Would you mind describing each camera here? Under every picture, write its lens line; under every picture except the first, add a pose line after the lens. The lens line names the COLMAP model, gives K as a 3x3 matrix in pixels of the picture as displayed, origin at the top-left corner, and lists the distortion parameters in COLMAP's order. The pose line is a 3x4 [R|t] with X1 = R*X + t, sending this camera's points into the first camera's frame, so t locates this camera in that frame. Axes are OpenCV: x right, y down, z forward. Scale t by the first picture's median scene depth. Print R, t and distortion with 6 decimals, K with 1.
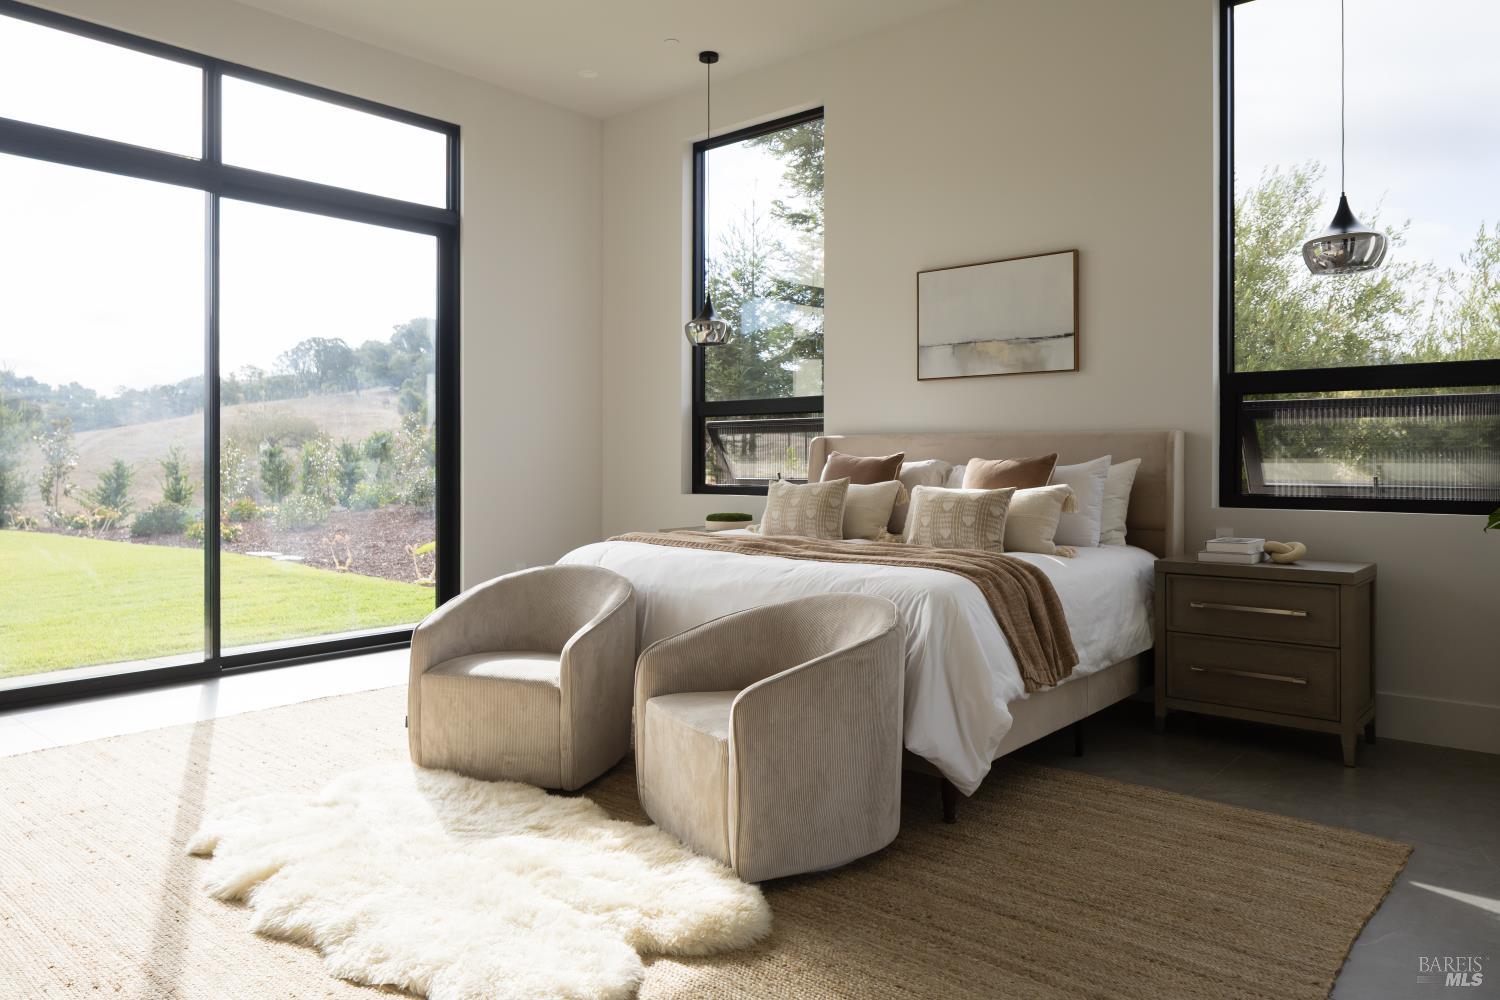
lens RADIAL K [[1009.9, 0, 752.7], [0, 1009.9, 497.8], [0, 0, 1]] dist [-0.011524, -0.003087]
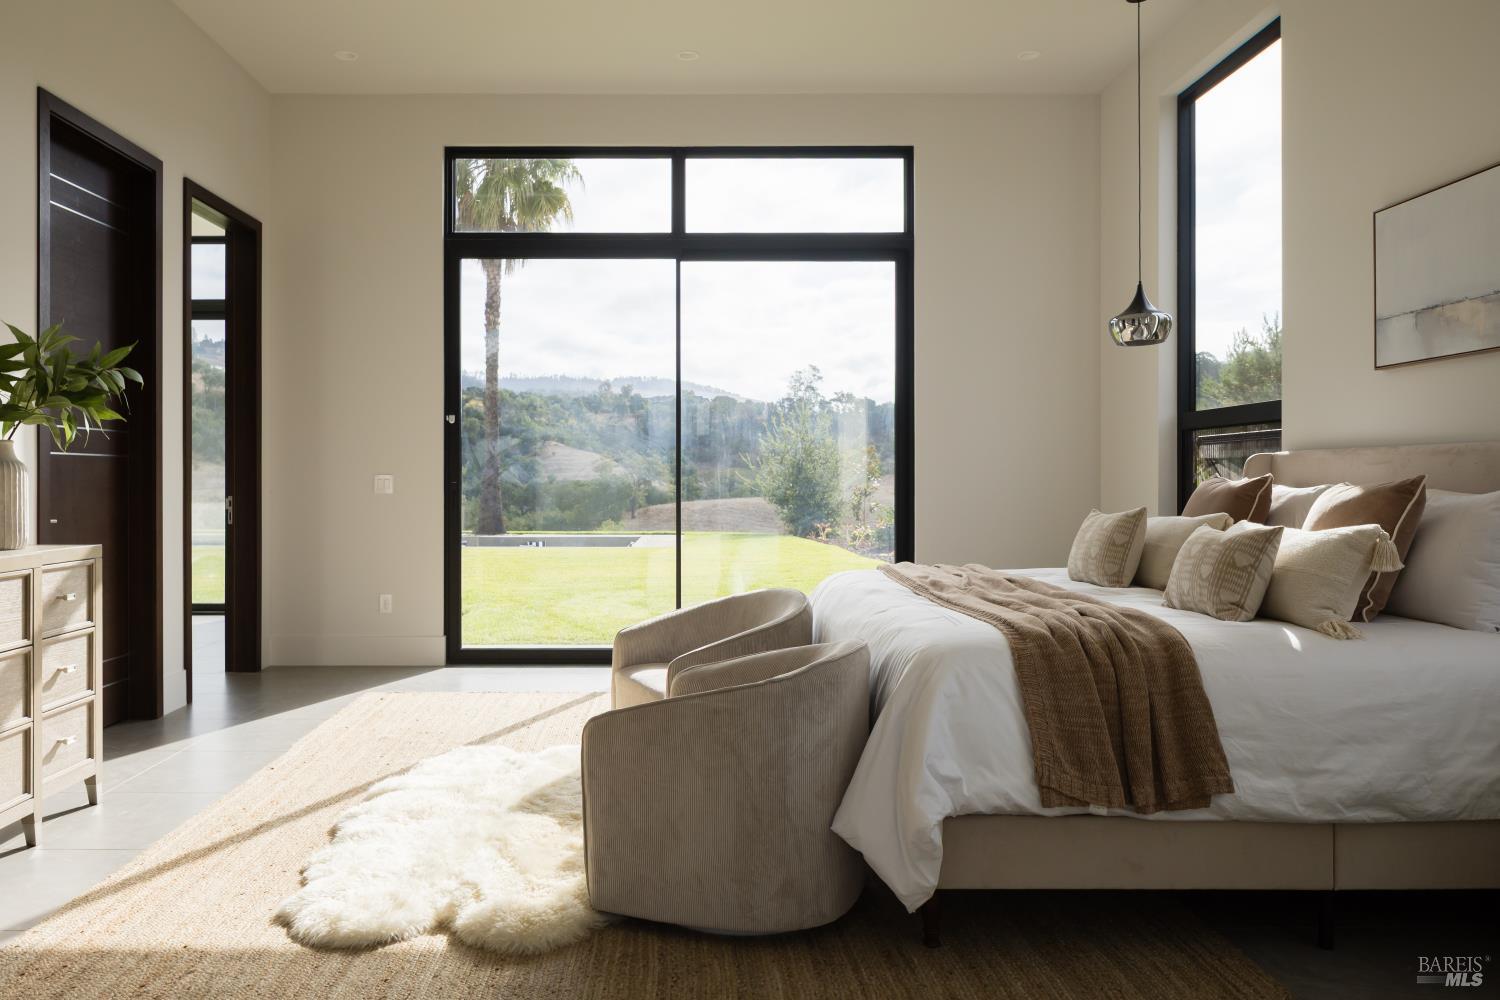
lens RADIAL K [[1092.1, 0, 740.4], [0, 1092.1, 488.5], [0, 0, 1]] dist [0.002462, 0.003863]
pose [[0.663846, 0.004771, -0.747854, 0.456311], [-0.027022, 0.999480, -0.017611, -0.010566], [0.747381, 0.031900, 0.663630, 0.193891]]
